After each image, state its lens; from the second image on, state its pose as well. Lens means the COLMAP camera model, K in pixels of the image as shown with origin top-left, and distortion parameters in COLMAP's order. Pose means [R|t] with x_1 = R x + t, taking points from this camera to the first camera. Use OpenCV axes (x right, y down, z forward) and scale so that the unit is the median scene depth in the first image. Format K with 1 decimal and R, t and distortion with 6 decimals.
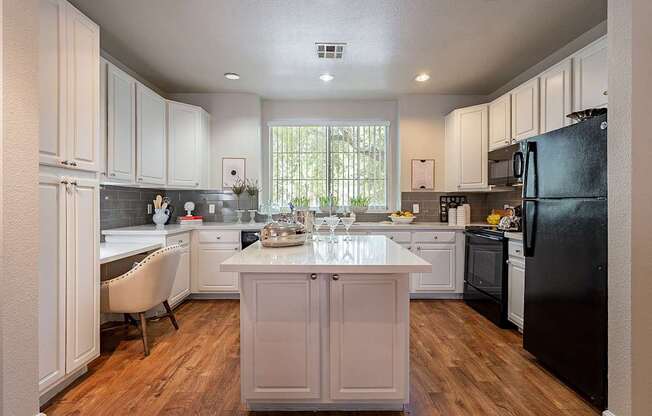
lens RADIAL K [[302.4, 0, 326.0], [0, 302.4, 208.0], [0, 0, 1]] dist [0.000069, 0.000395]
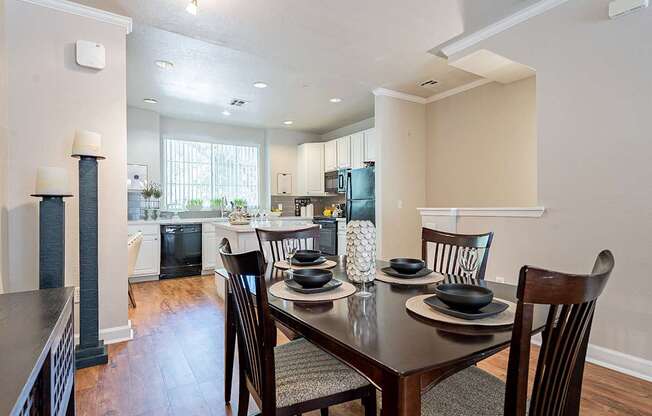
lens RADIAL K [[329.8, 0, 326.0], [0, 329.8, 208.0], [0, 0, 1]] dist [0.000674, -0.000112]
pose [[0.841238, -0.006065, 0.540630, -0.414684], [0.014452, 0.999832, -0.011271, 0.030045], [-0.540471, 0.017295, 0.841185, -0.500154]]
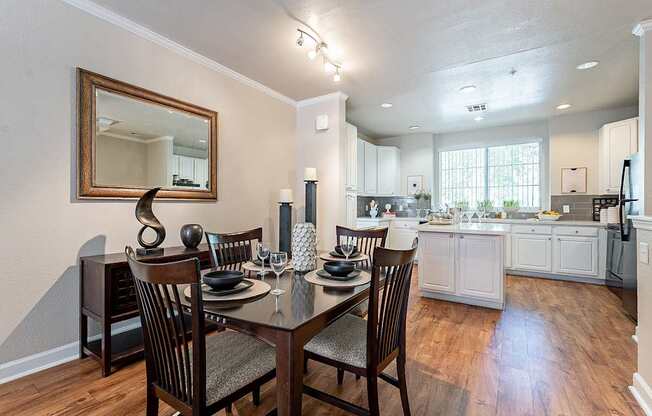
lens RADIAL K [[296.0, 0, 326.0], [0, 296.0, 208.0], [0, 0, 1]] dist [0.001535, 0.000205]
pose [[0.836282, 0.004571, -0.548281, 0.160509], [-0.011855, 0.999882, -0.009746, 0.022736], [0.548172, 0.014650, 0.836237, -0.564731]]
